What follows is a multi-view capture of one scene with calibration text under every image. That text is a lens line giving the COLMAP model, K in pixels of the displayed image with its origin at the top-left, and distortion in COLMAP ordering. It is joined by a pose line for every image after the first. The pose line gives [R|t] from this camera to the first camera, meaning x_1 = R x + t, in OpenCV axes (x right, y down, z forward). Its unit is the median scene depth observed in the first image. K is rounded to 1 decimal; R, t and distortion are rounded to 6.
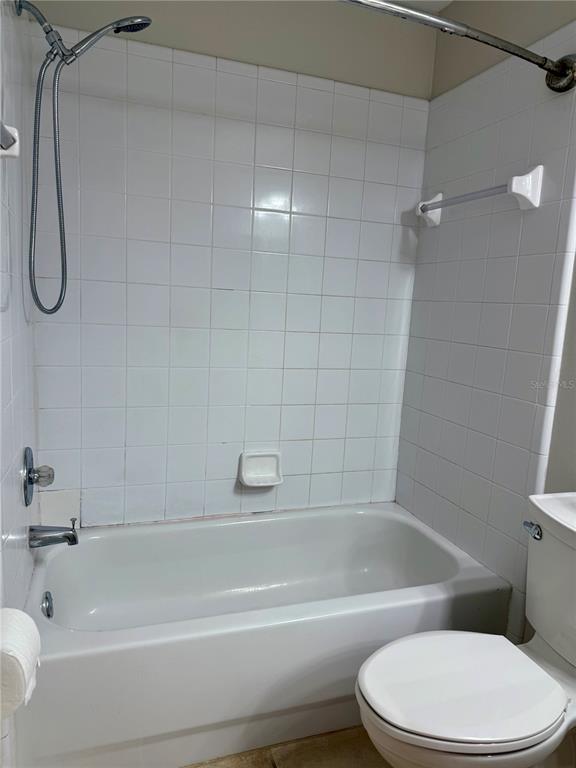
lens RADIAL K [[528.6, 0, 291.3], [0, 528.6, 388.5], [0, 0, 1]] dist [-0.000335, -0.005563]
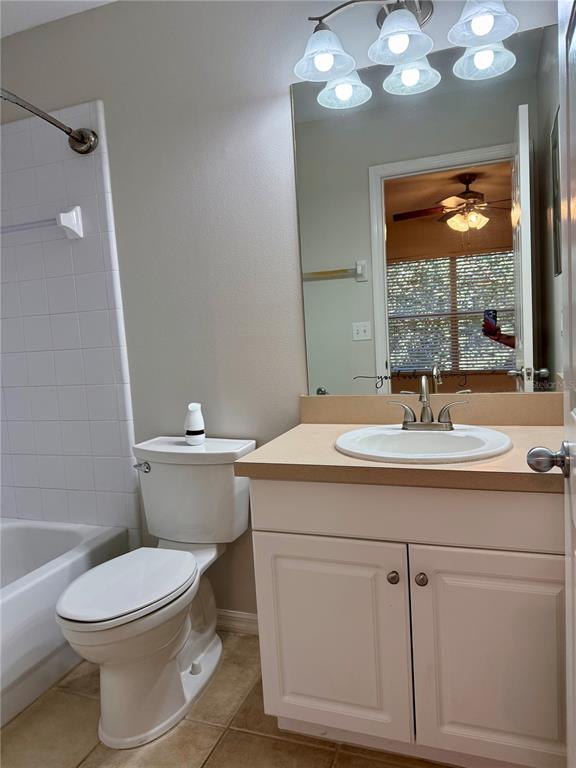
lens RADIAL K [[528.6, 0, 289.1], [0, 528.6, 379.4], [0, 0, 1]] dist [-0.000335, -0.005563]
pose [[0.623339, -0.157804, 0.765863, -0.271842], [0.206821, 0.977817, 0.033145, 0.062074], [-0.754104, 0.137736, 0.642149, -0.176188]]
